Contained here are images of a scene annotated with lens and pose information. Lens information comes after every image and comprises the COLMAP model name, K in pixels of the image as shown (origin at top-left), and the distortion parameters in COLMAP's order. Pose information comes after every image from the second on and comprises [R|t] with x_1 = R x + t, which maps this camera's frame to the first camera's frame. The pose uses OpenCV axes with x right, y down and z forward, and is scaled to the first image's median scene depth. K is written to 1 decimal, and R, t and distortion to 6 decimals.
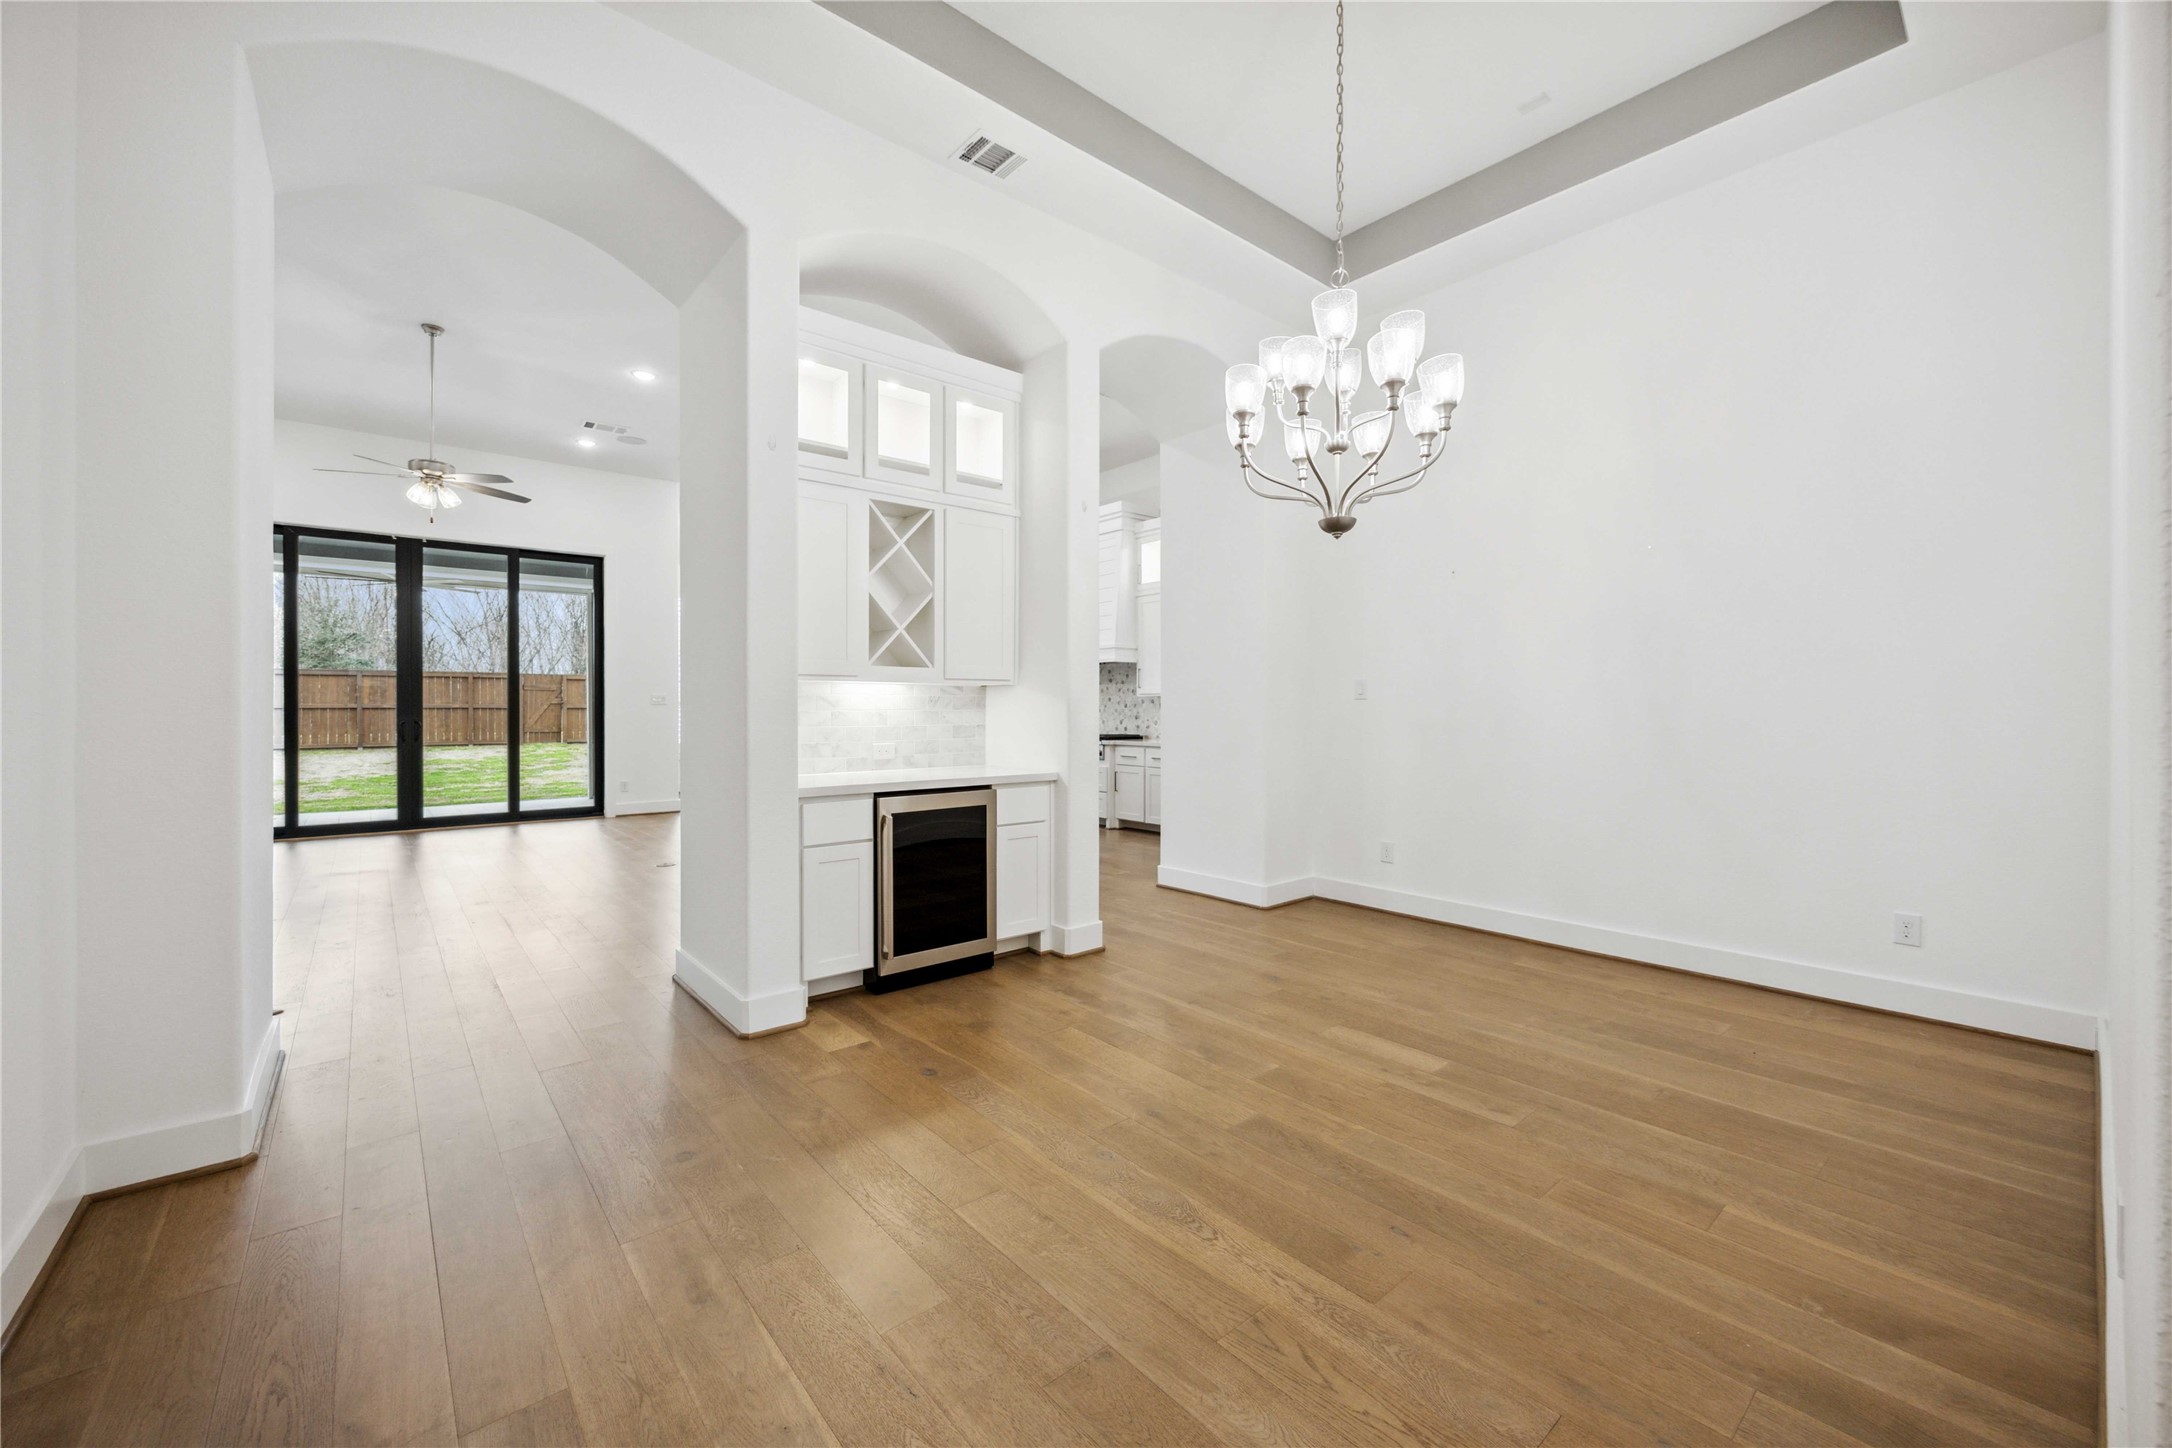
lens RADIAL K [[846.8, 0, 1092.9], [0, 846.8, 707.9], [0, 0, 1]] dist [0.002523, -0.000993]
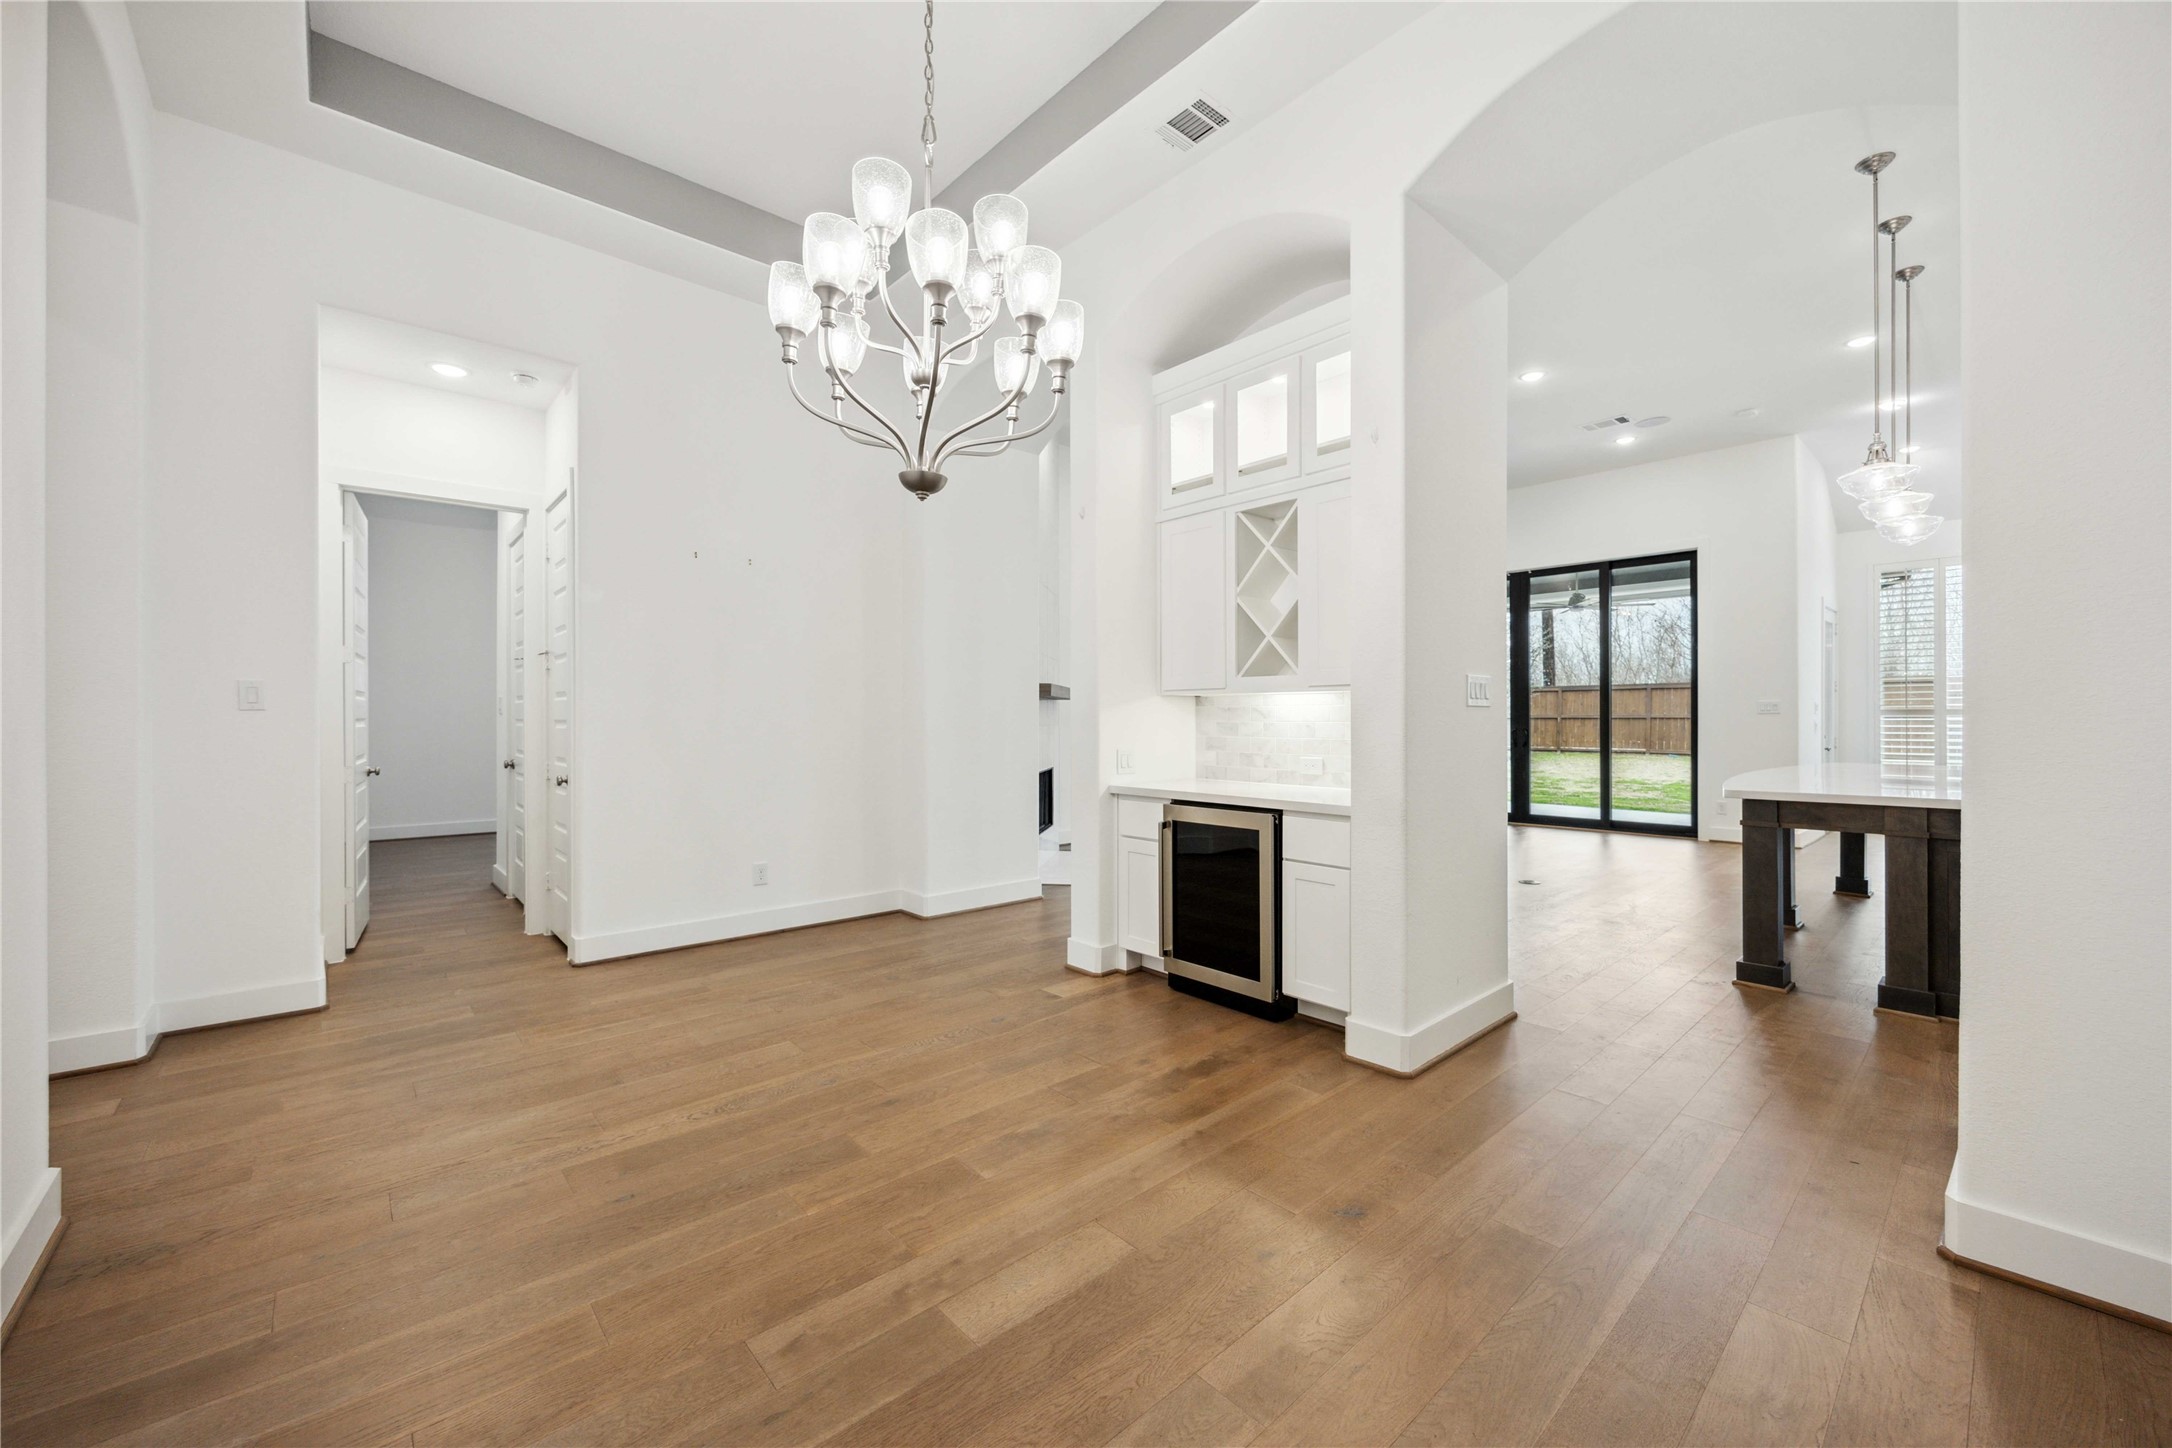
lens RADIAL K [[846.8, 0, 1075.6], [0, 846.8, 719.4], [0, 0, 1]] dist [0.002523, -0.000993]
pose [[0.017007, 0.001597, -0.999854, 0.715652], [0.001557, 0.999997, 0.001624, -0.002235], [0.999854, -0.001584, 0.017004, 0.762252]]
